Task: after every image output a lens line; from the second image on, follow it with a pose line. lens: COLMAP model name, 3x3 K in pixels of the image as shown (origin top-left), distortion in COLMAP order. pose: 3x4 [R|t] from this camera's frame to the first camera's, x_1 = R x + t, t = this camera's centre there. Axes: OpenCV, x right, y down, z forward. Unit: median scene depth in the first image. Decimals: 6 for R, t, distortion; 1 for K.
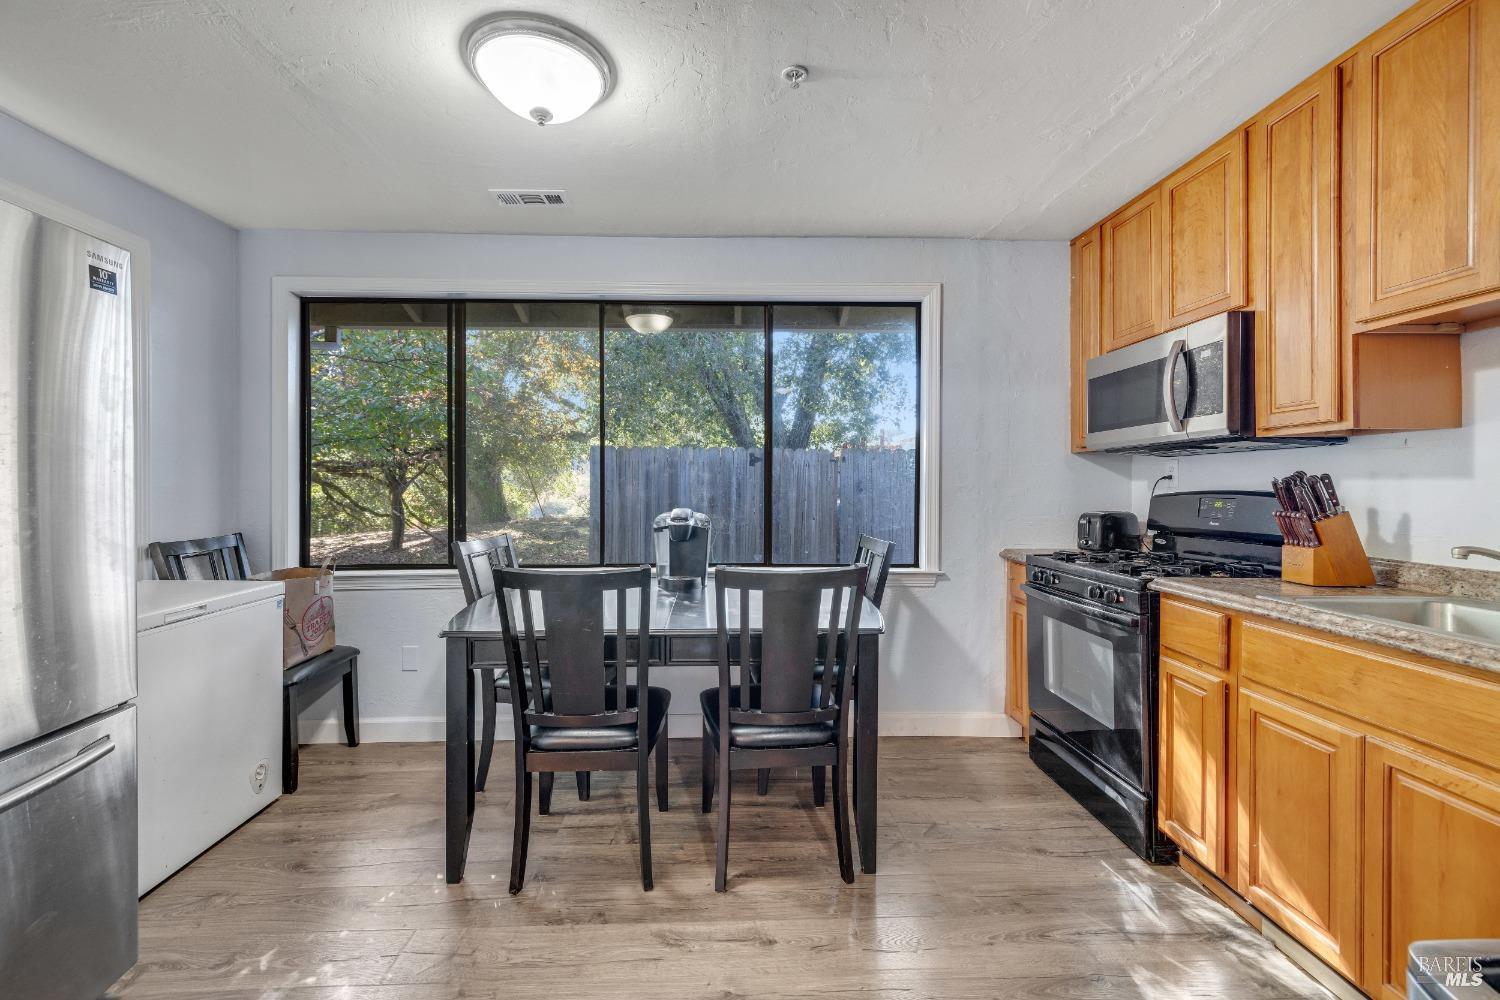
lens RADIAL K [[631.1, 0, 727.3], [0, 631.1, 484.9], [0, 0, 1]] dist [0.004272, 0.000556]
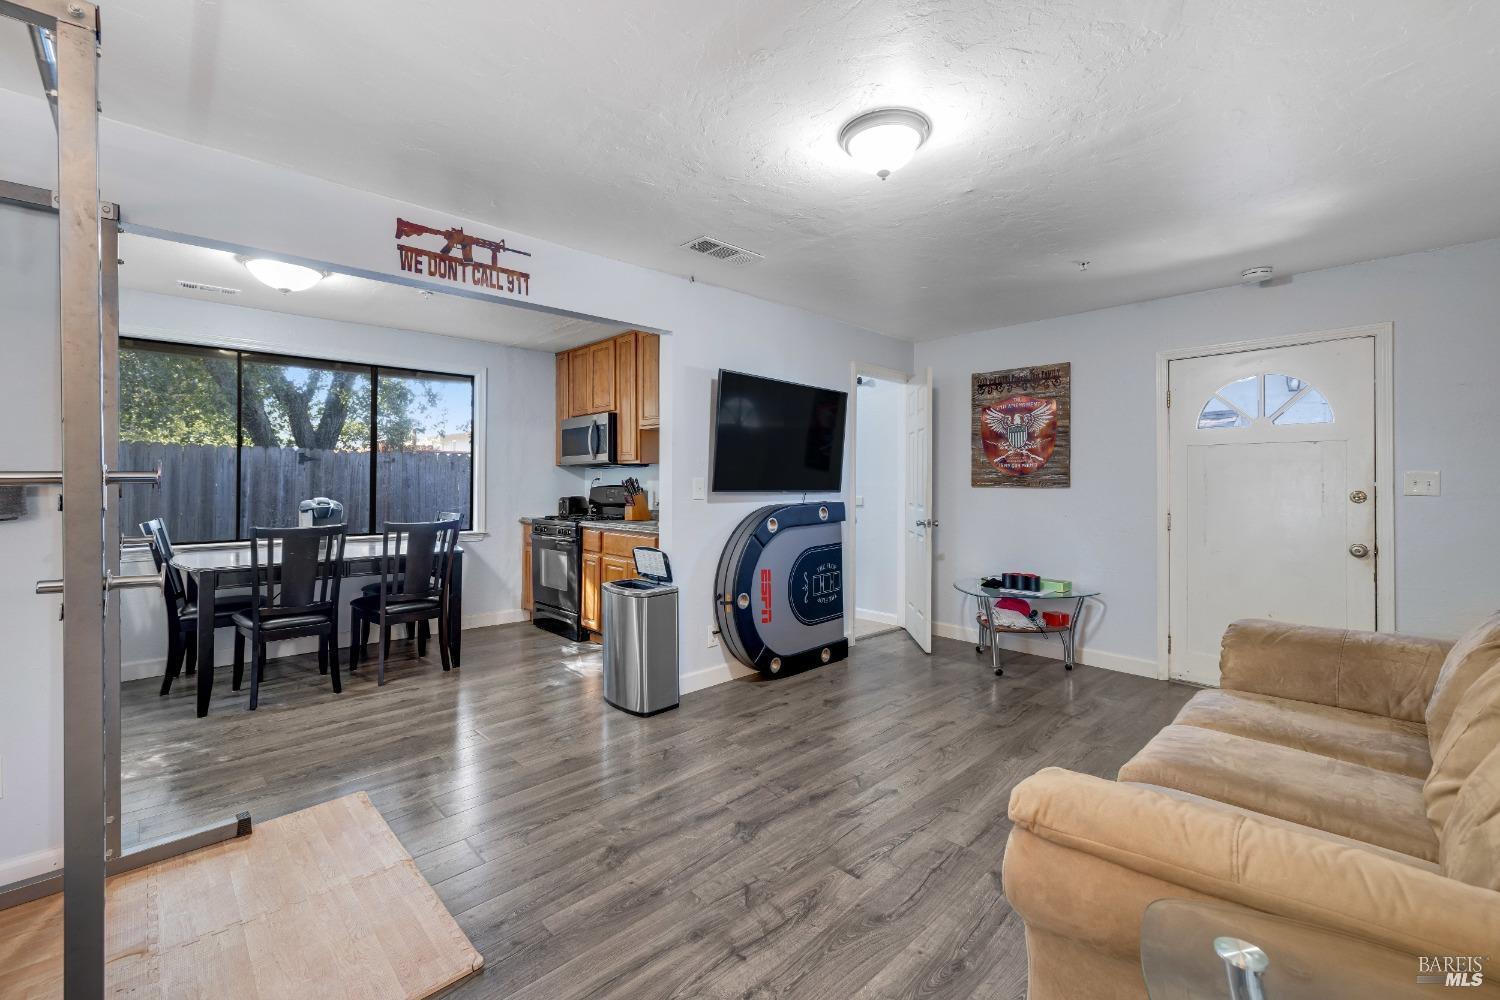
lens RADIAL K [[635.1, 0, 736.8], [0, 635.1, 476.3], [0, 0, 1]] dist [0.001984, -0.000628]
pose [[0.742778, 0.006657, 0.669504, -0.481574], [-0.000991, 0.999960, -0.008844, -0.003405], [-0.669537, 0.005906, 0.742755, -1.146255]]
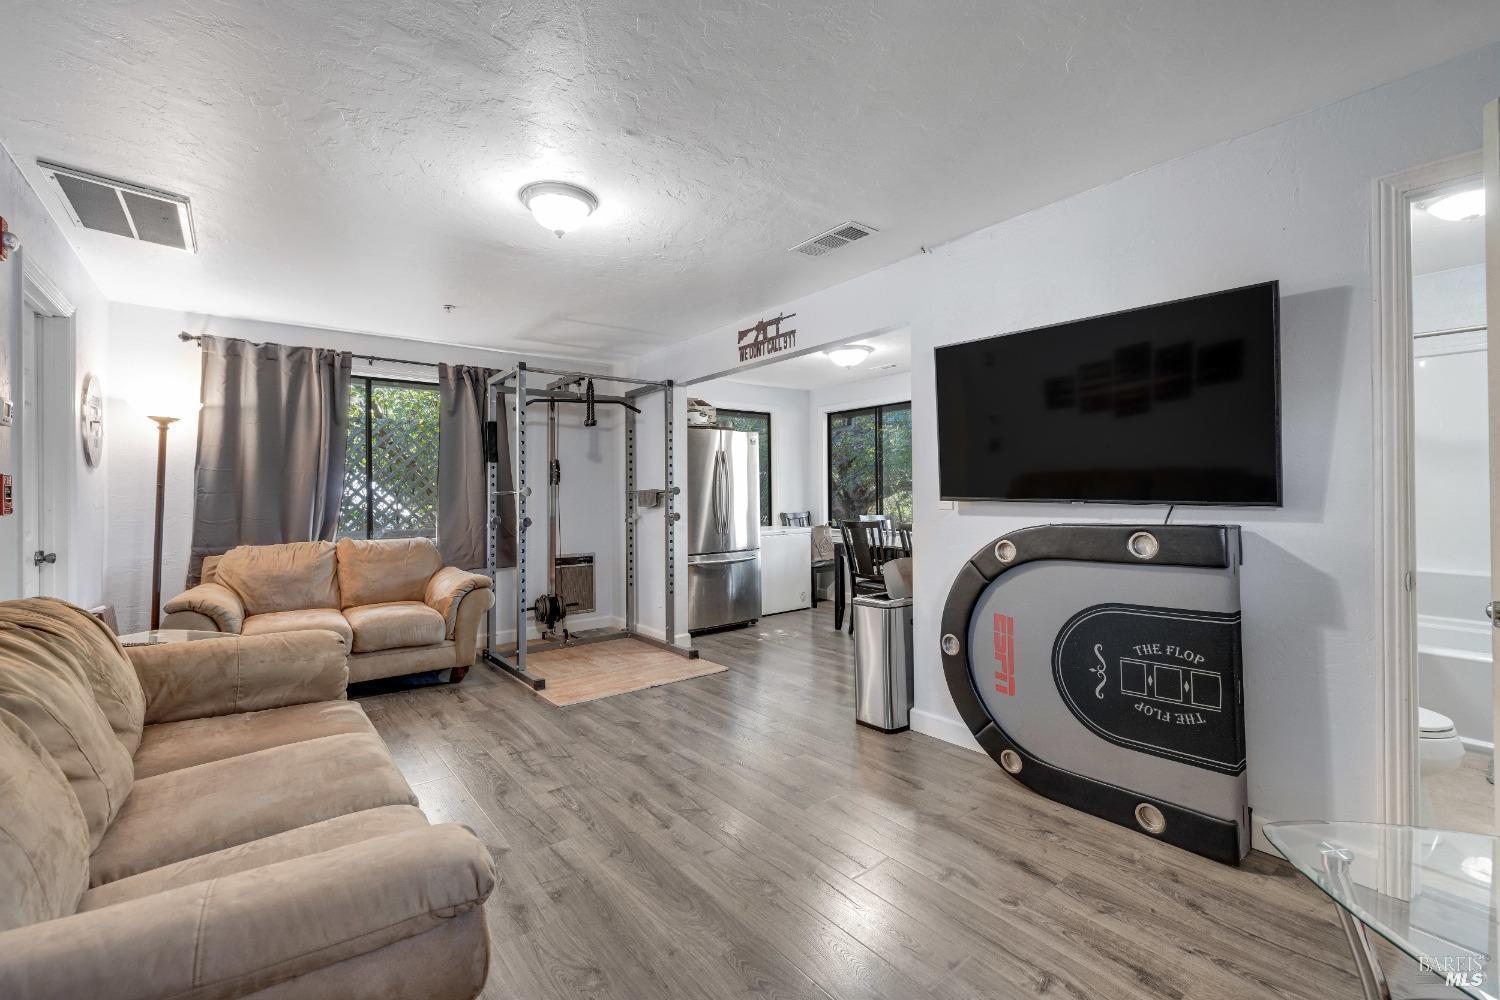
lens RADIAL K [[635.1, 0, 740.9], [0, 635.1, 486.9], [0, 0, 1]] dist [0.001984, -0.000628]
pose [[0.599124, -0.013402, -0.800544, 1.505750], [0.008264, 0.999910, -0.010554, 0.005033], [0.800613, -0.000292, 0.599181, -1.005972]]
